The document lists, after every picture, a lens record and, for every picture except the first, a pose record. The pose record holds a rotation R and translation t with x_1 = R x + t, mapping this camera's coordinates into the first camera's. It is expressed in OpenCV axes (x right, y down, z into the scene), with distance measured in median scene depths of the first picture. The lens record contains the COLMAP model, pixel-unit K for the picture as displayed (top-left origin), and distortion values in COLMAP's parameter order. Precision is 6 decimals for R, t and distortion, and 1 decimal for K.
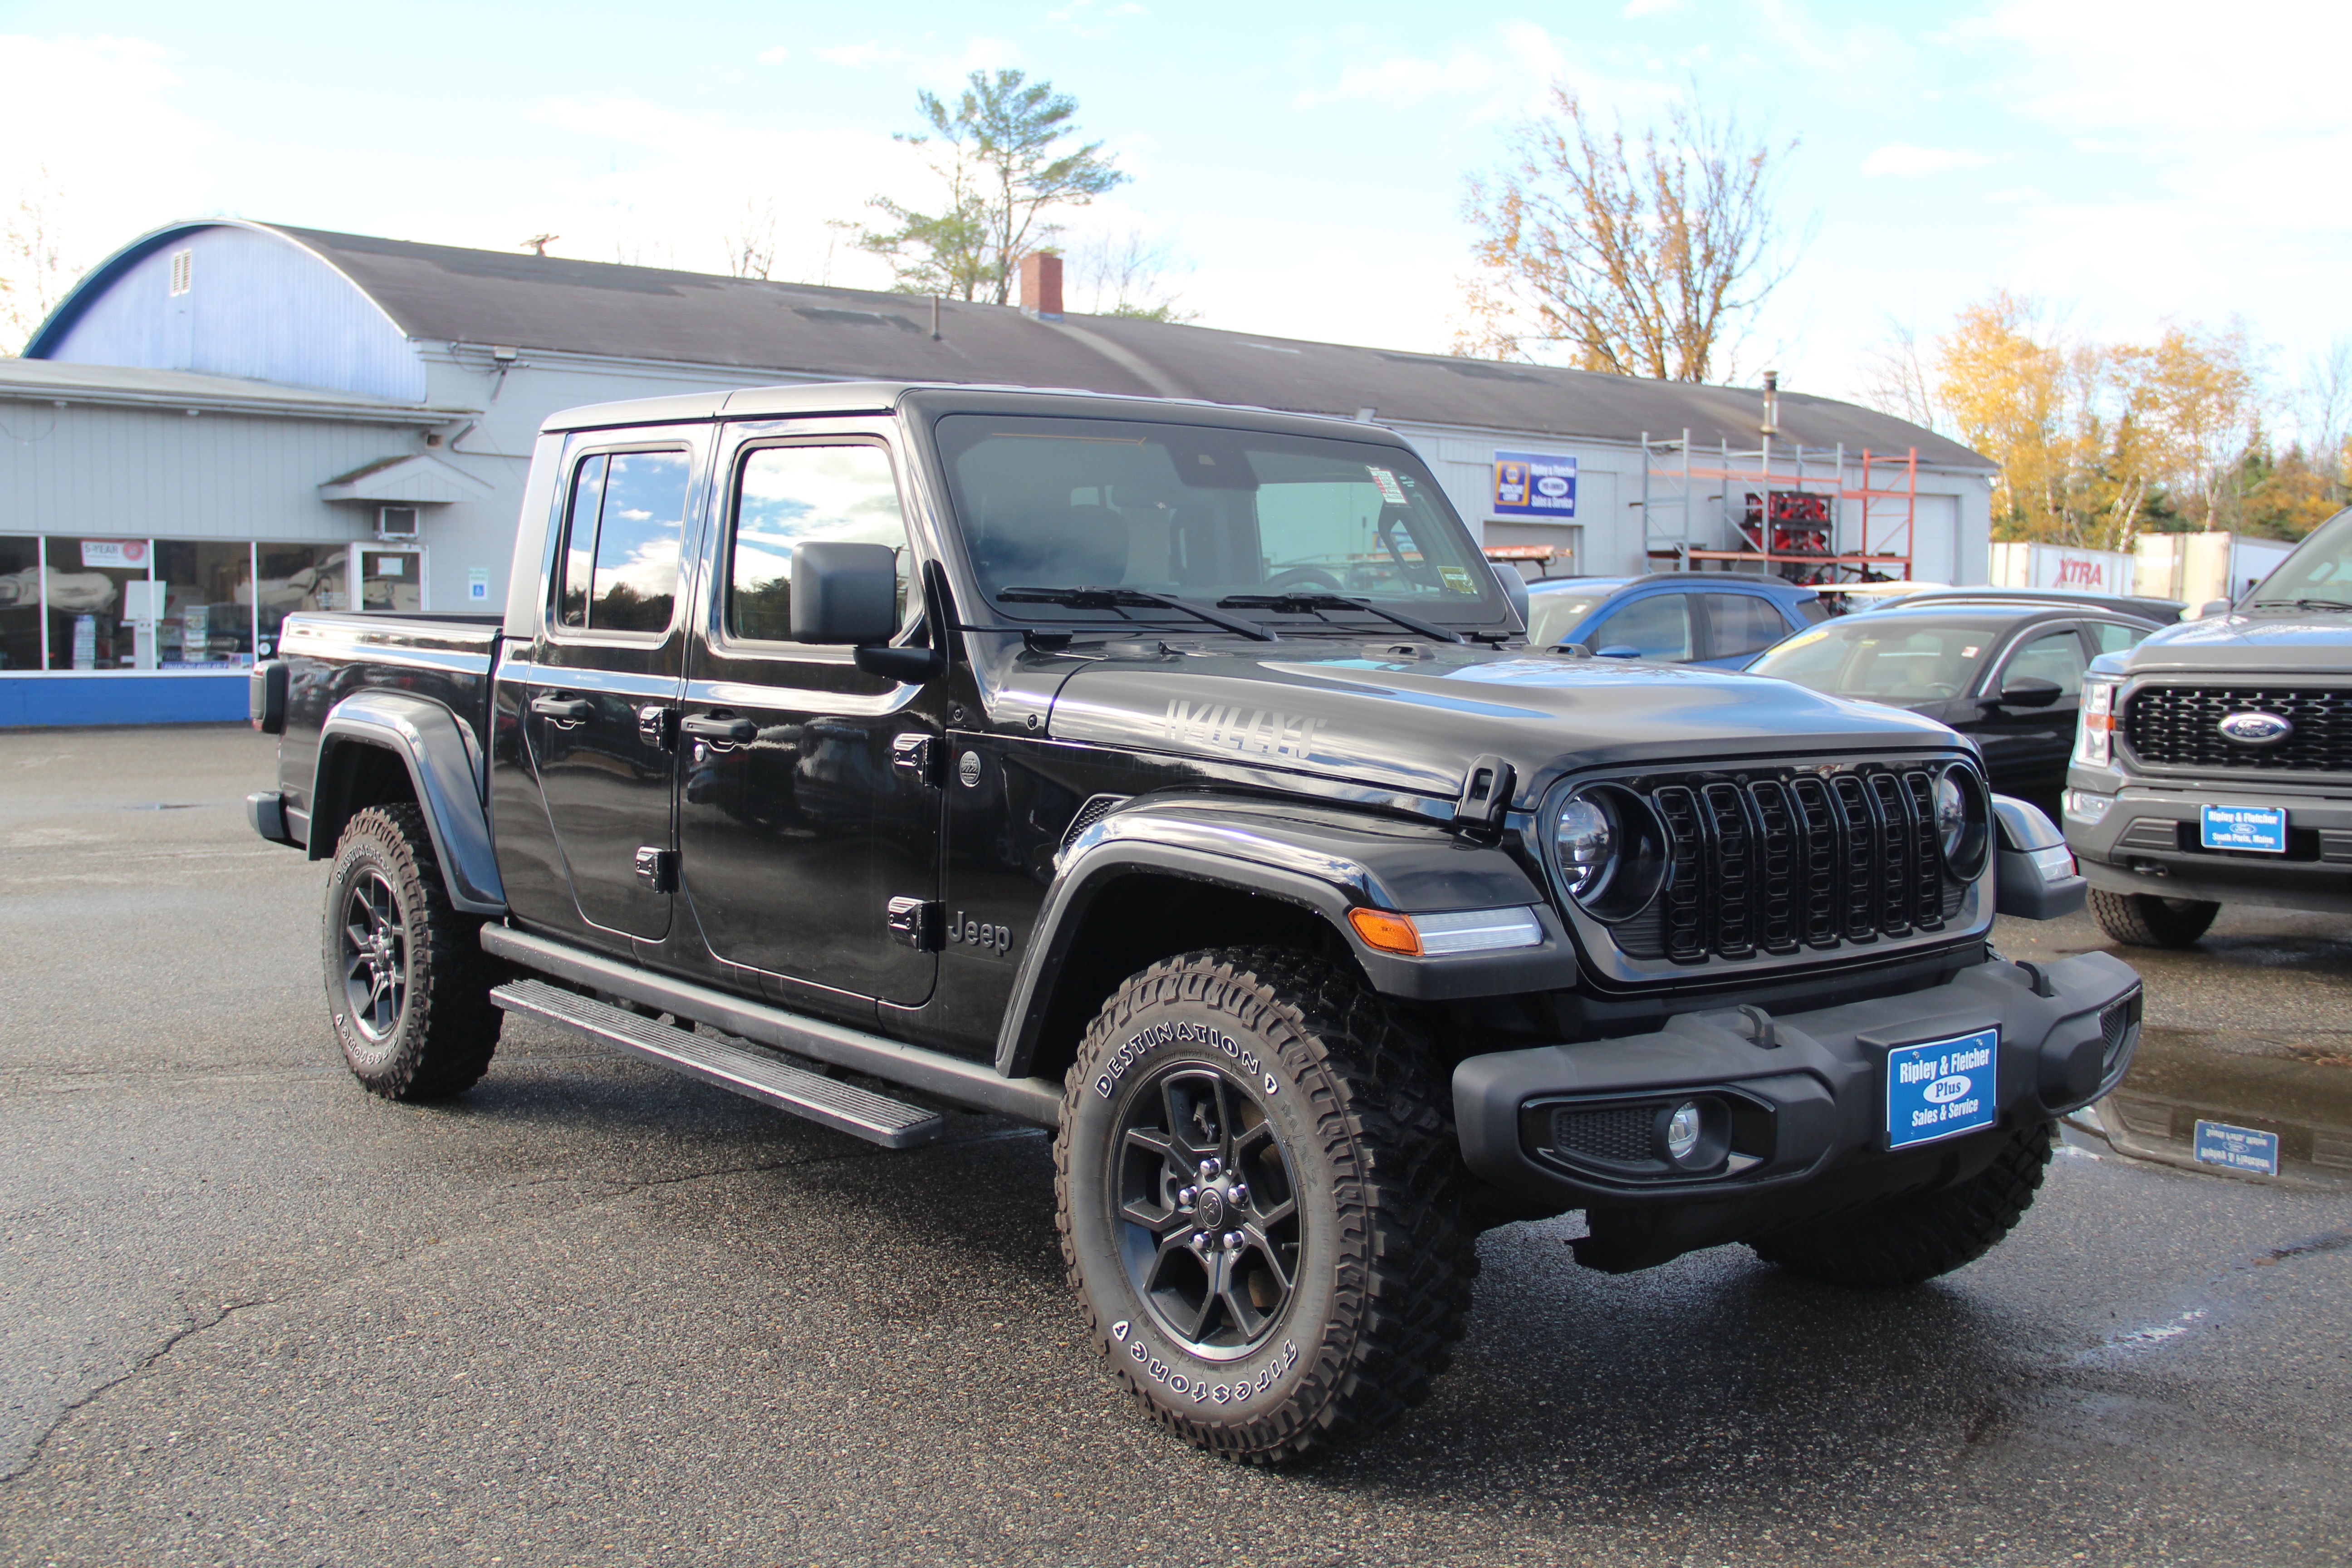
lens RADIAL K [[2373.3, 0, 1177.5], [0, 2373.3, 709.8], [0, 0, 1]] dist [-0.008823, 0.015685]
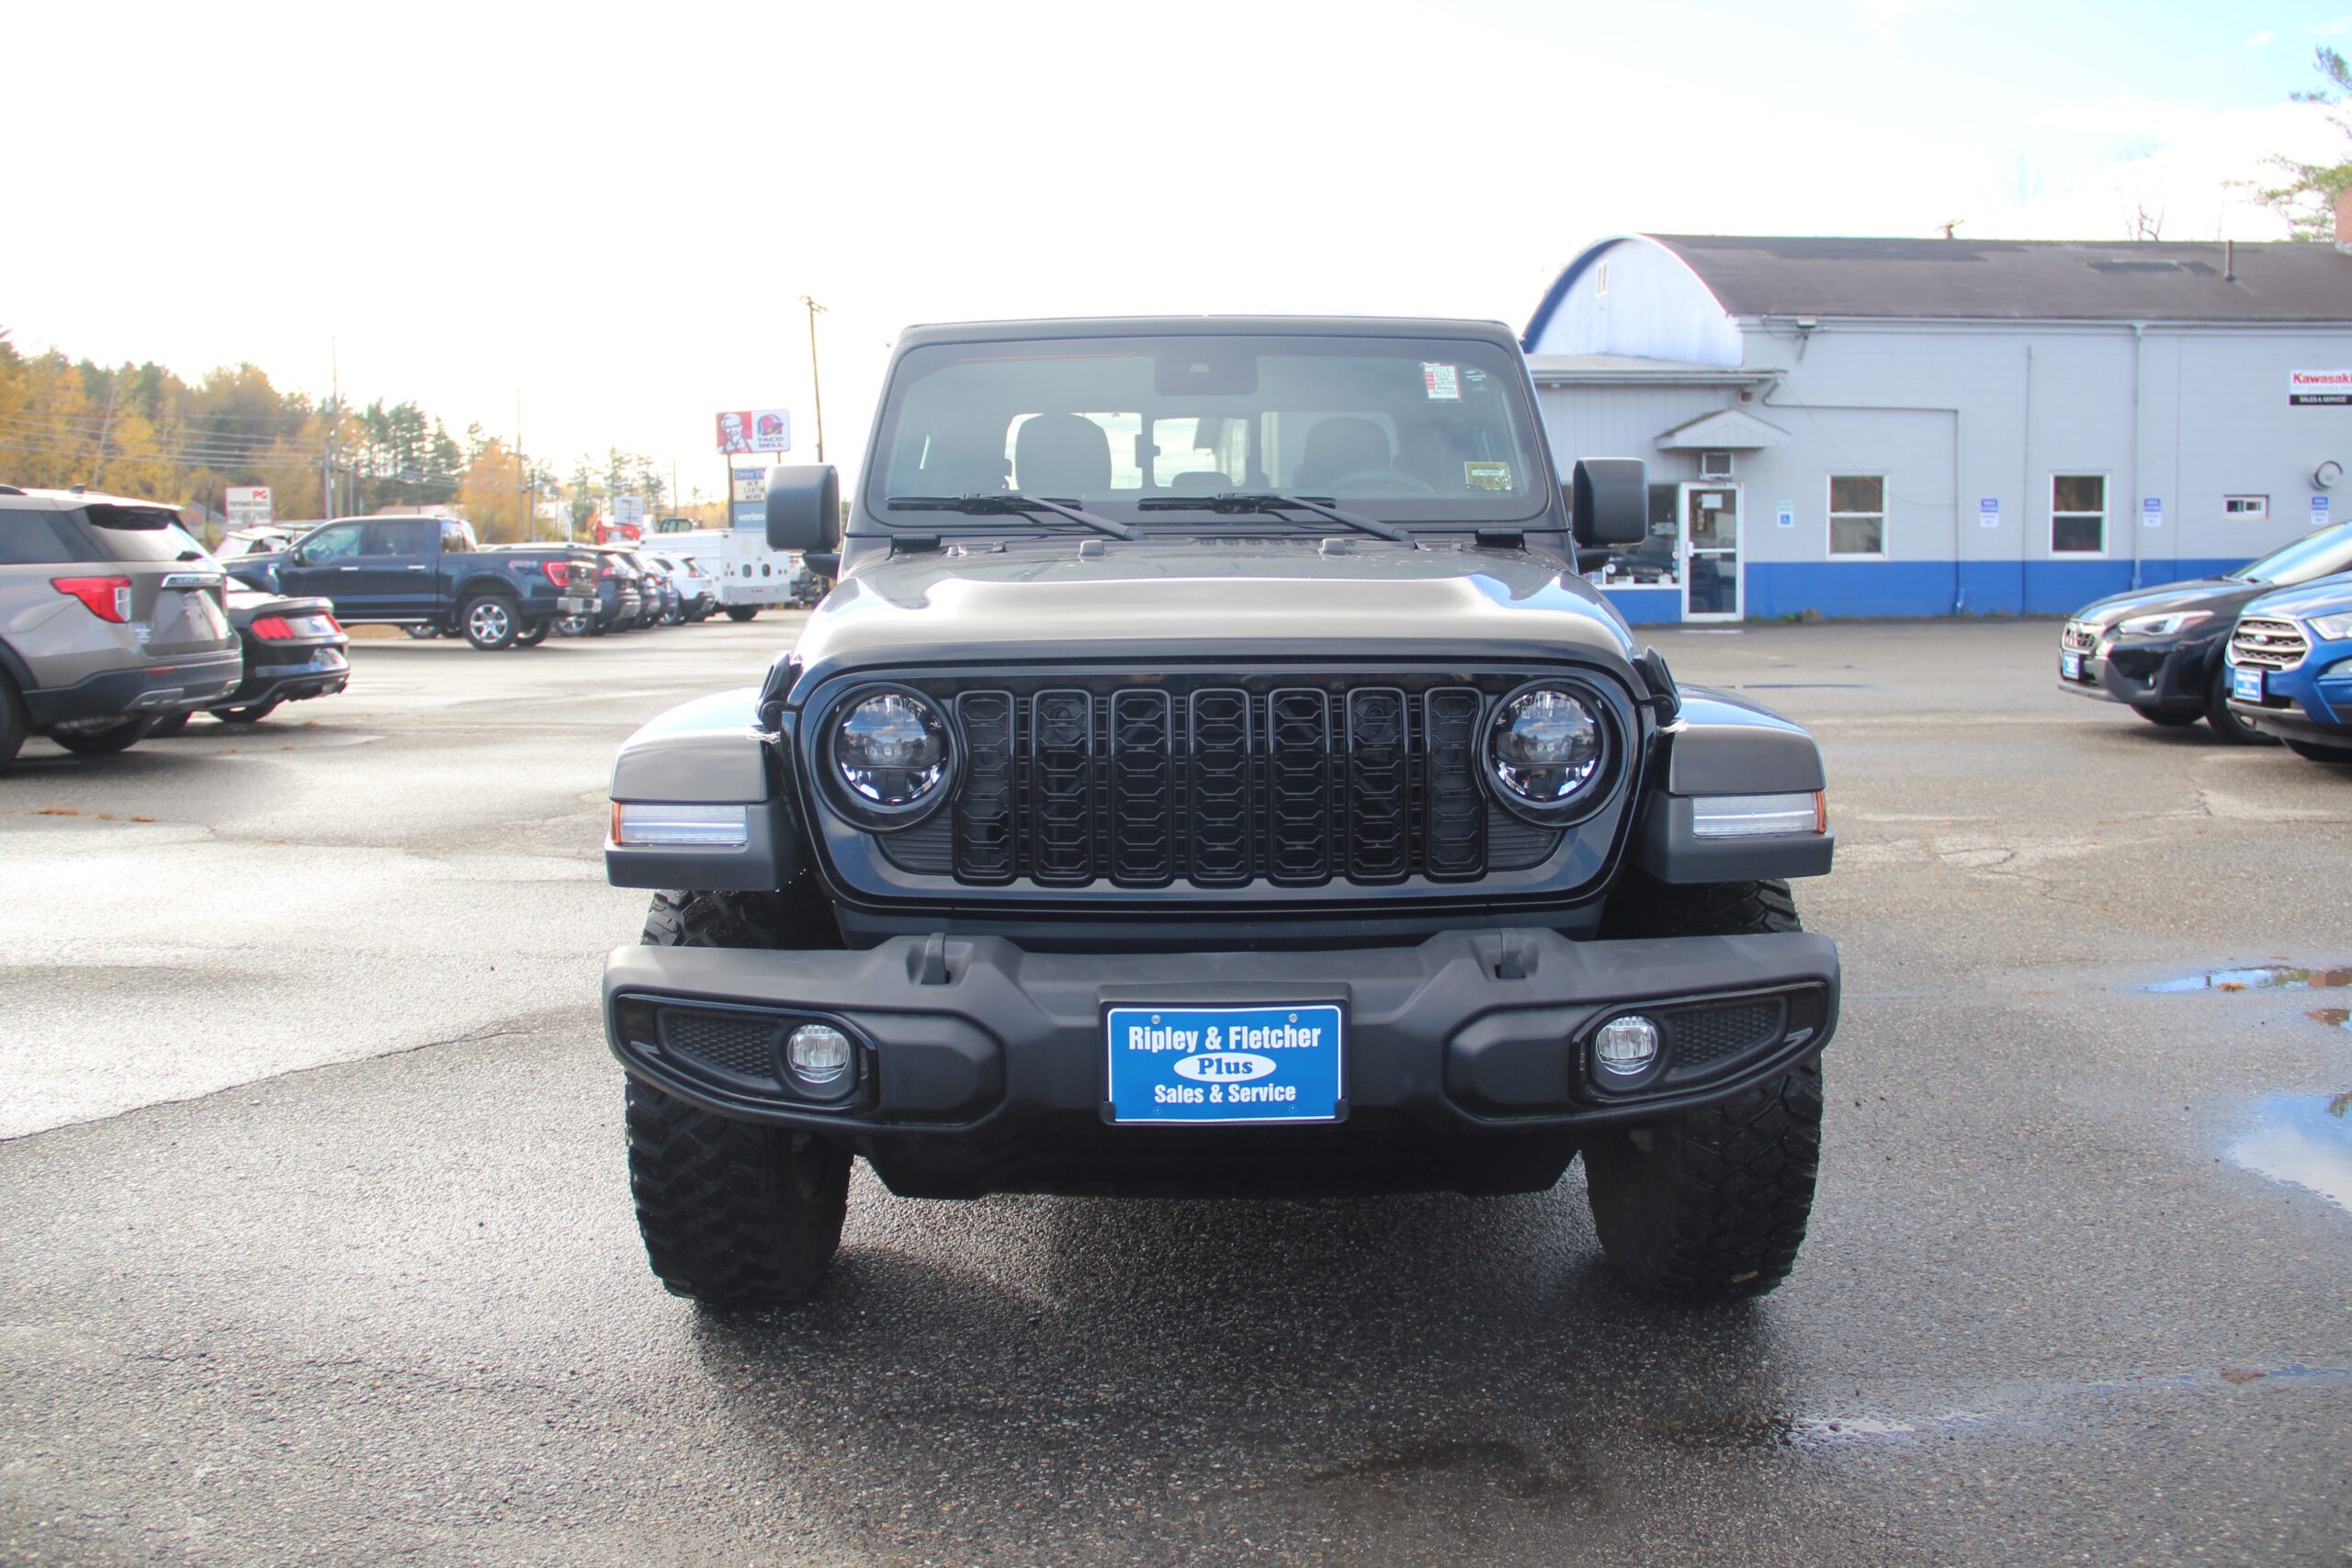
lens RADIAL K [[1933.8, 0, 1160.1], [0, 1933.8, 730.4], [0, 0, 1]] dist [-0.190523, 0.142283]
pose [[0.761277, 0.044815, -0.646876, 0.091810], [-0.007089, 0.998124, 0.060807, 0.000234], [0.648388, -0.041705, 0.760167, 0.059768]]
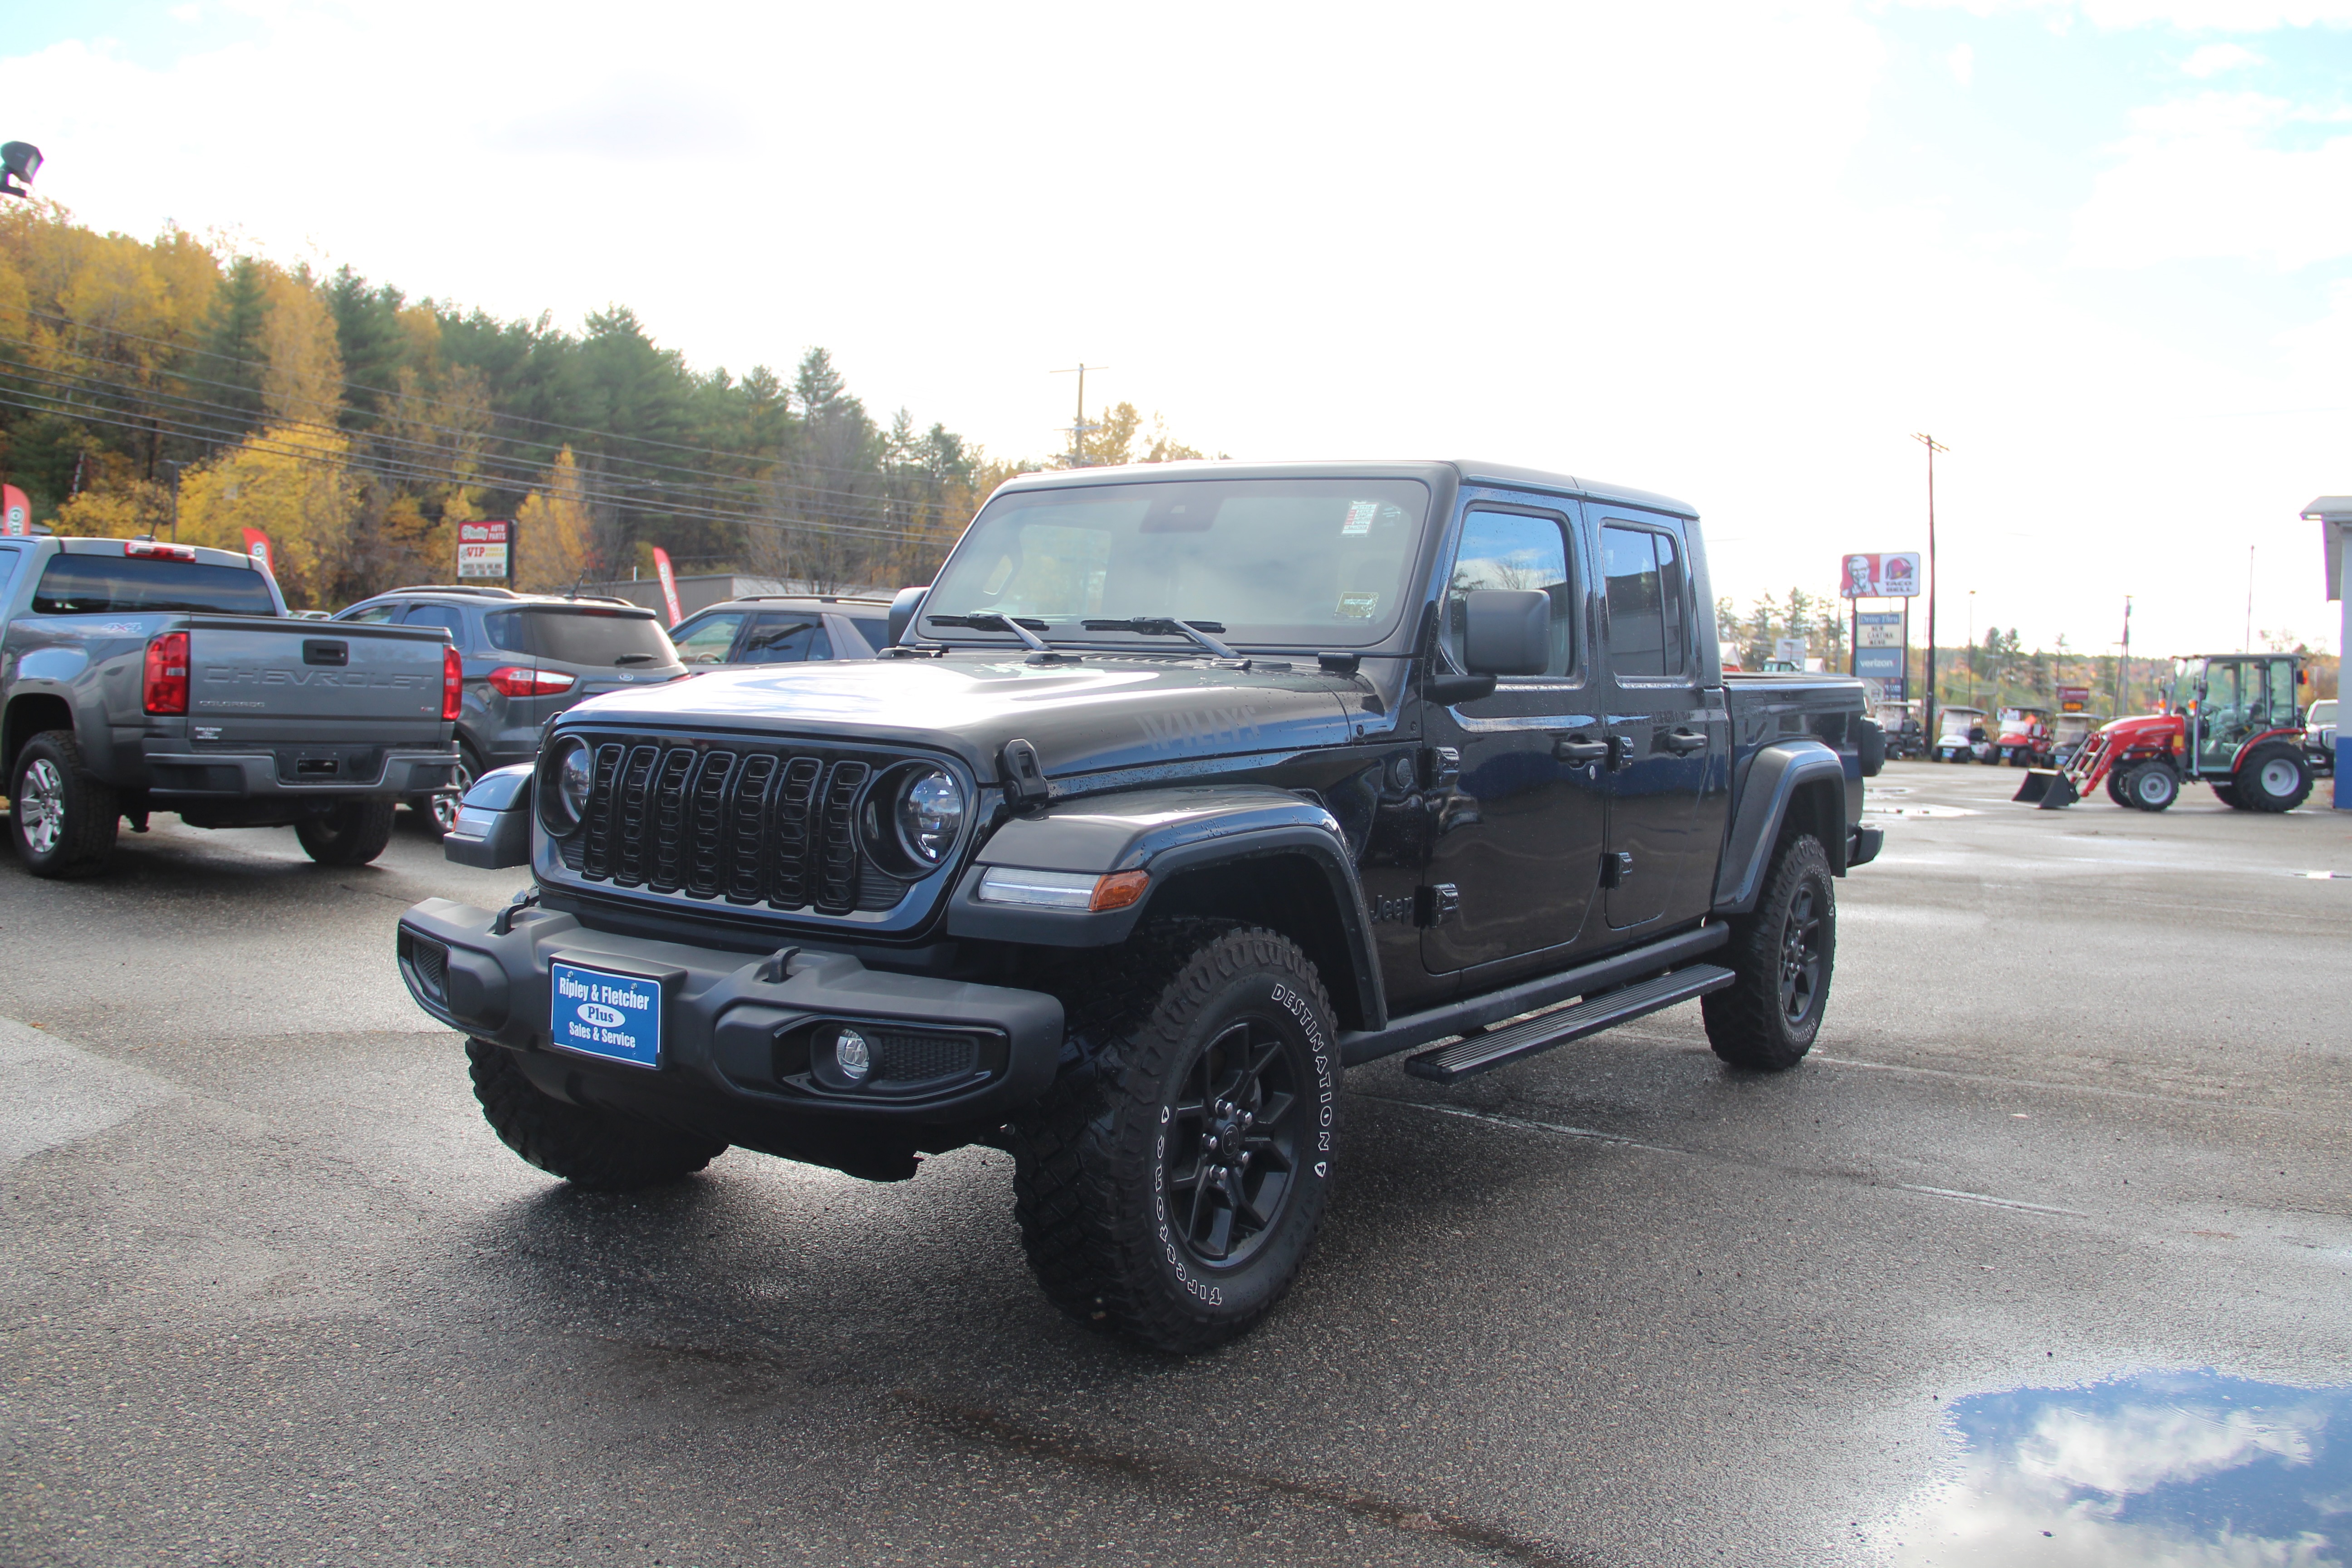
lens RADIAL K [[1949.8, 0, 1185.1], [0, 1949.8, 704.8], [0, 0, 1]] dist [-0.120778, 0.102142]
pose [[0.262386, 0.011565, -0.964894, 0.161746], [-0.063559, 0.997964, -0.005322, -0.000419], [0.962868, 0.062724, 0.262586, 0.126890]]
